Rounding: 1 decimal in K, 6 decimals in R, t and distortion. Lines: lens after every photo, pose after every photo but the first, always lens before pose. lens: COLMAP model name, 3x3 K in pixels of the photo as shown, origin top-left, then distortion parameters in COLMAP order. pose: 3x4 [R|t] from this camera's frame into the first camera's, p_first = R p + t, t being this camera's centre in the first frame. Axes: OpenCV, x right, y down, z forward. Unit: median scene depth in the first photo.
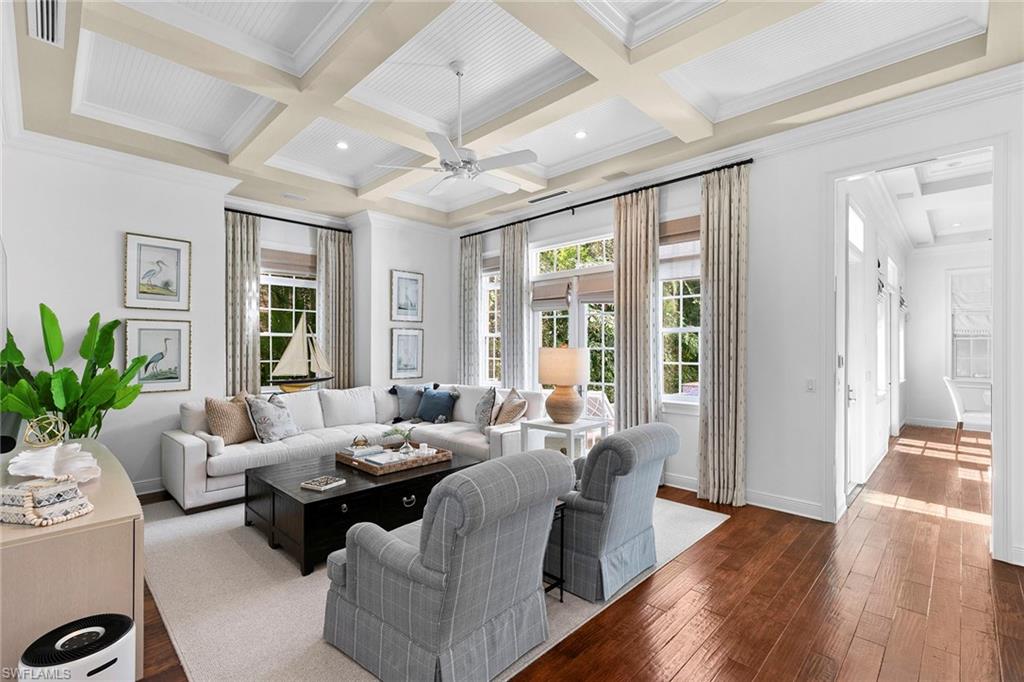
lens RADIAL K [[459.3, 0, 517.6], [0, 459.3, 343.1], [0, 0, 1]] dist [0.004836, -0.000583]
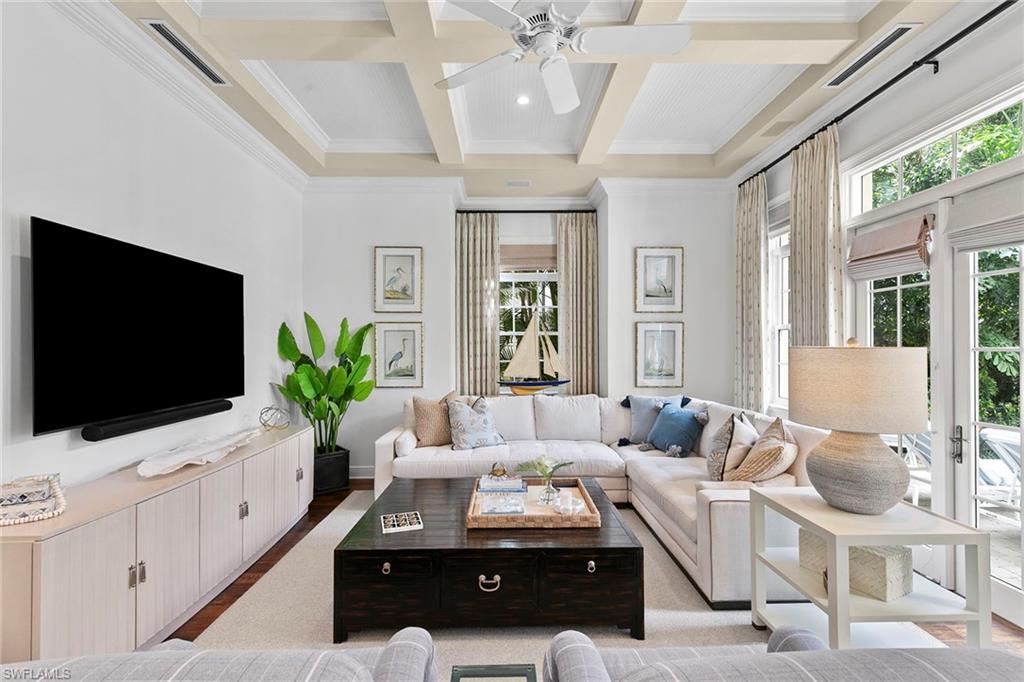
lens RADIAL K [[459.3, 0, 507.8], [0, 459.3, 344.0], [0, 0, 1]] dist [0.004836, -0.000583]
pose [[0.702758, -0.004861, -0.711412, 0.147697], [0.008526, 0.999962, 0.001589, 0.001879], [0.711377, -0.007182, 0.702773, 0.332114]]
